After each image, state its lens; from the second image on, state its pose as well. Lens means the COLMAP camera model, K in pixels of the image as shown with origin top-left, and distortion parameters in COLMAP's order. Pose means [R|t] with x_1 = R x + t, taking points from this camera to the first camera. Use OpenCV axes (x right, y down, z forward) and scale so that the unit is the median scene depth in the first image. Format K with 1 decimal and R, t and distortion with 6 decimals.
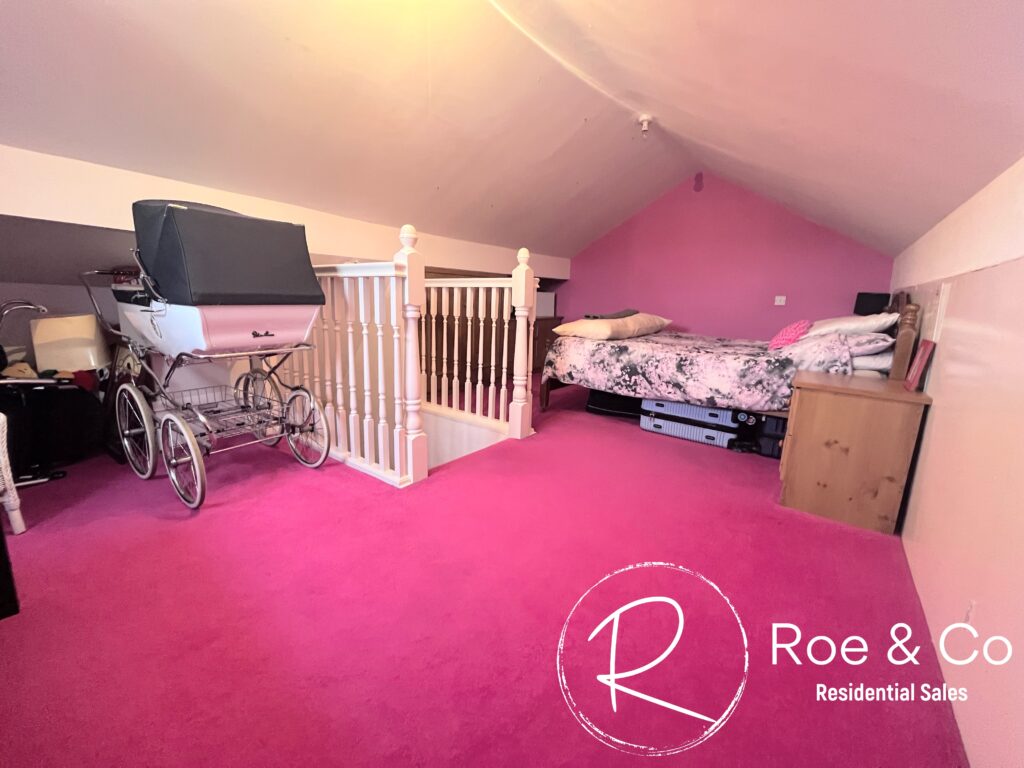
lens RADIAL K [[414.1, 0, 511.7], [0, 414.1, 381.8], [0, 0, 1]] dist [-0.001258, 0.000205]
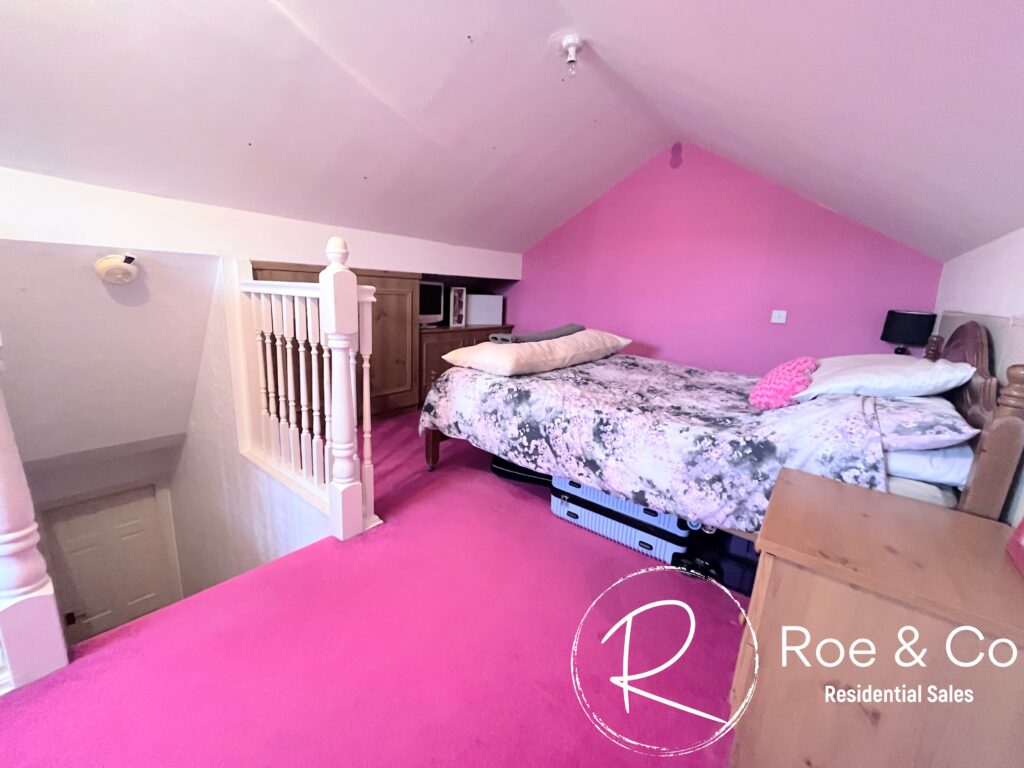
lens RADIAL K [[414.1, 0, 510.9], [0, 414.1, 382.6], [0, 0, 1]] dist [-0.001258, 0.000205]
pose [[0.999480, 0.024185, -0.021306, 0.274606], [-0.023811, 0.999560, 0.017673, -0.115514], [0.021724, -0.017157, 0.999617, 0.361177]]
